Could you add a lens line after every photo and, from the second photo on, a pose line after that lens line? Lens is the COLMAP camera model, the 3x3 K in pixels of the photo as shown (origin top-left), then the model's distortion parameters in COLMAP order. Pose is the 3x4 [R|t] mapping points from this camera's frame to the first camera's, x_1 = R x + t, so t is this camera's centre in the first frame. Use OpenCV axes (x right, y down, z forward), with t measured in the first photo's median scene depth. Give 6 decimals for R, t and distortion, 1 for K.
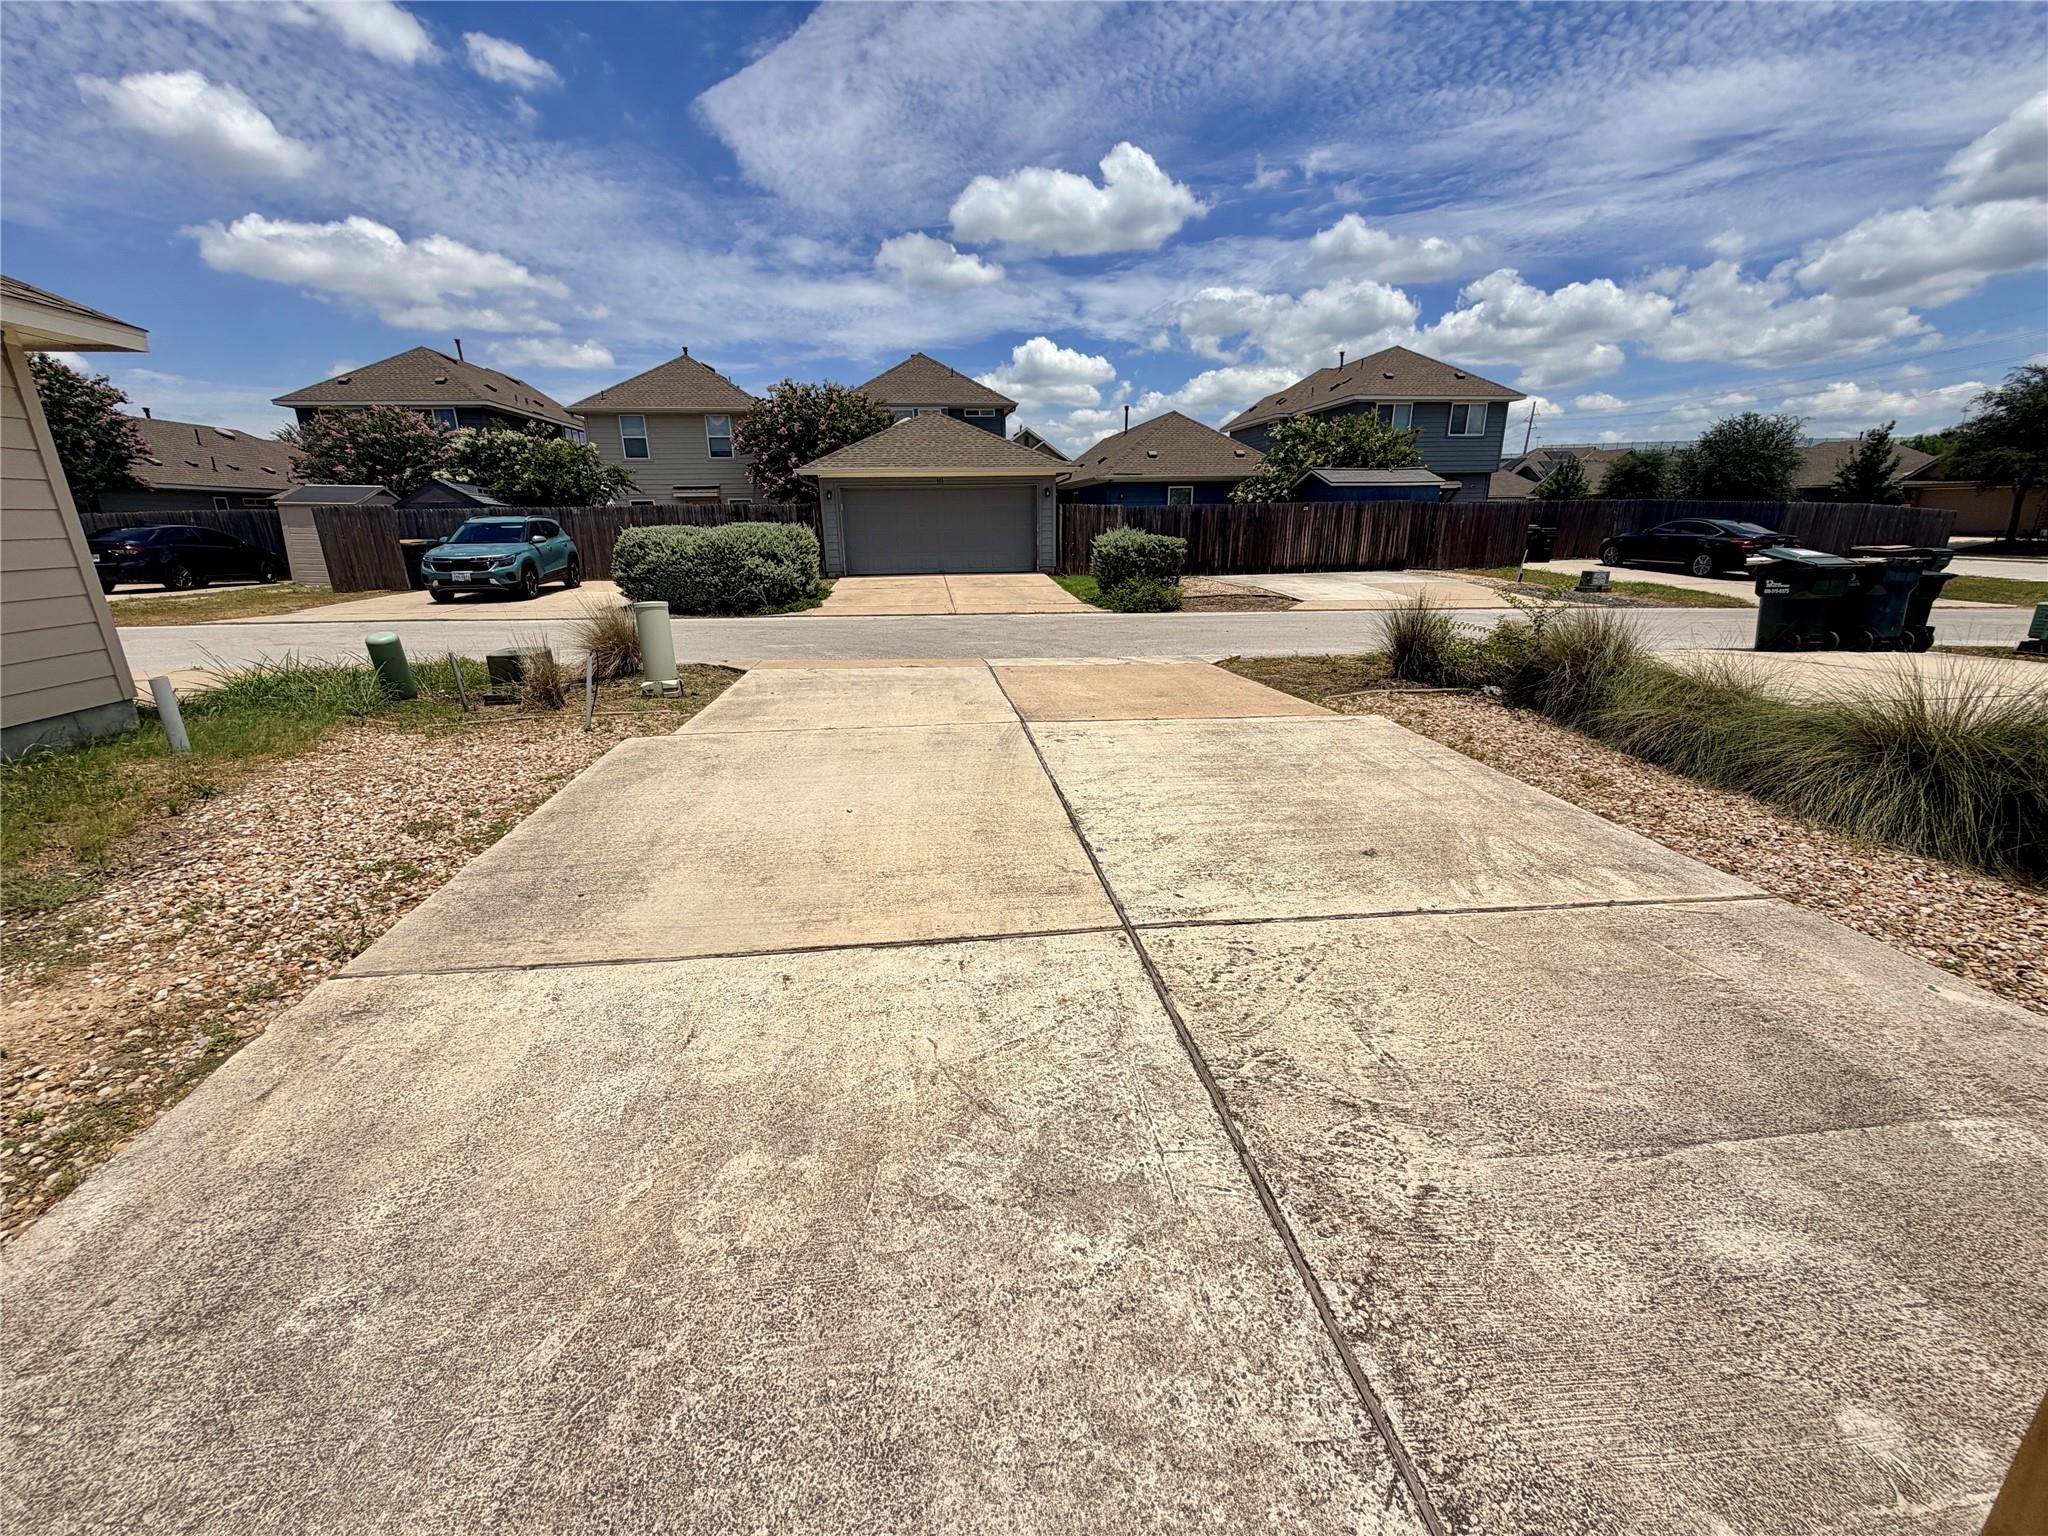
lens RADIAL K [[817.6, 0, 1013.8], [0, 817.6, 770.6], [0, 0, 1]] dist [0.011597, -0.000251]
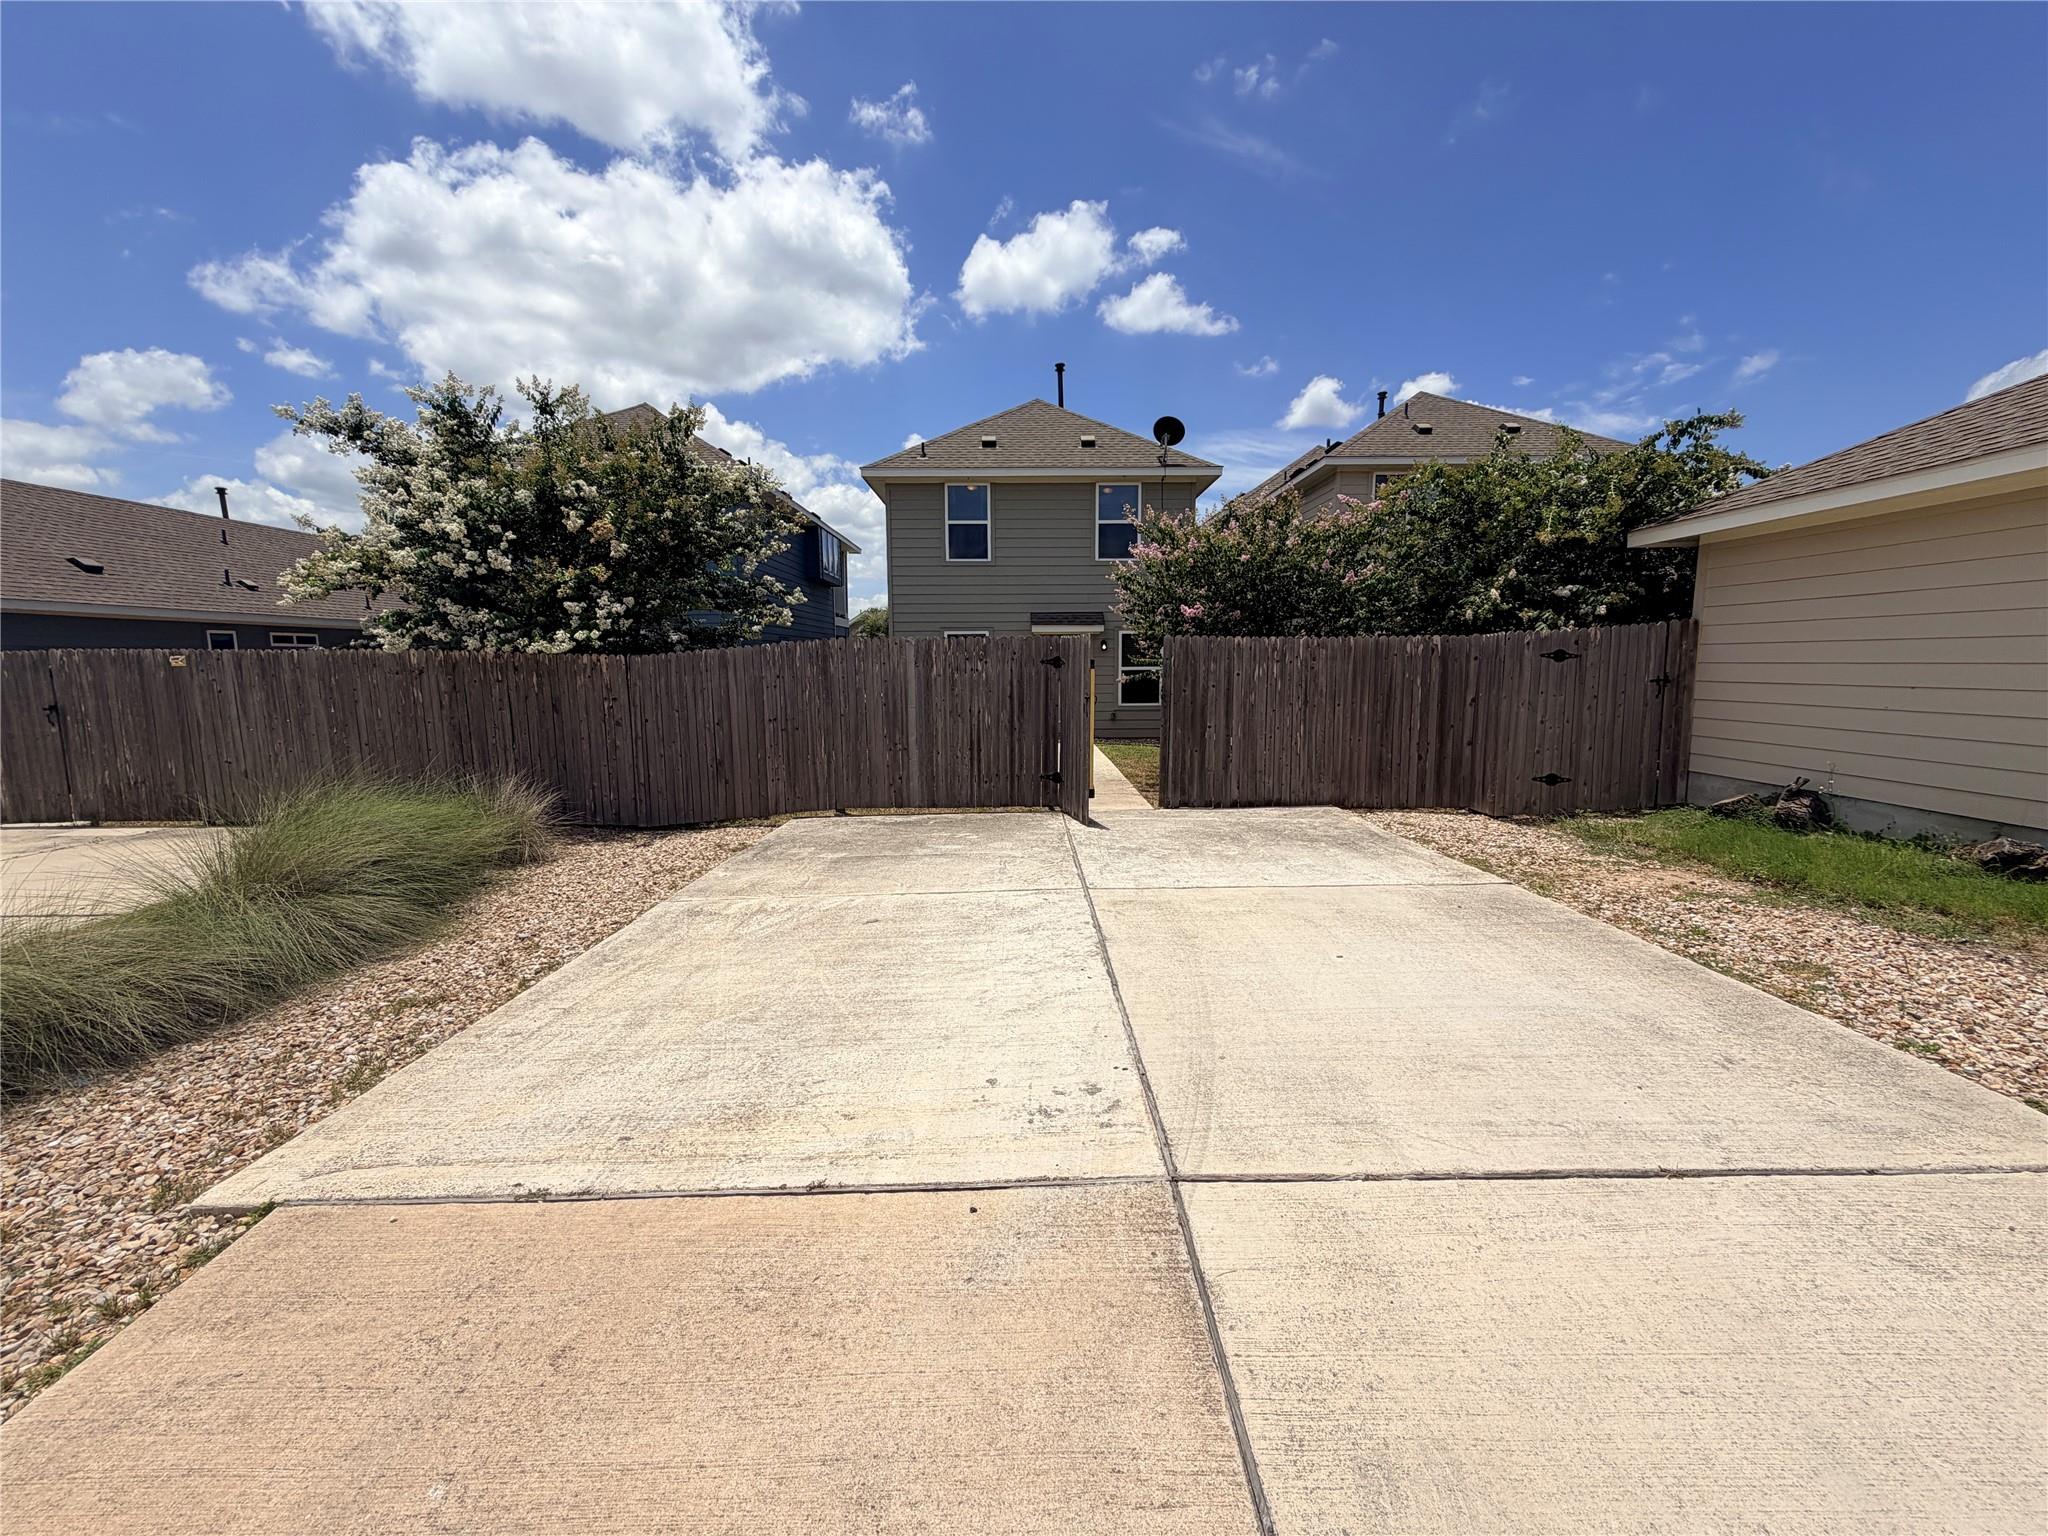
lens RADIAL K [[817.6, 0, 1025.1], [0, 817.6, 765.4], [0, 0, 1]] dist [0.011597, -0.000251]
pose [[-0.993379, 0.003969, 0.114815, 0.054743], [0.051428, 0.909036, 0.413533, -0.613150], [-0.102730, 0.416699, -0.903221, 1.973256]]
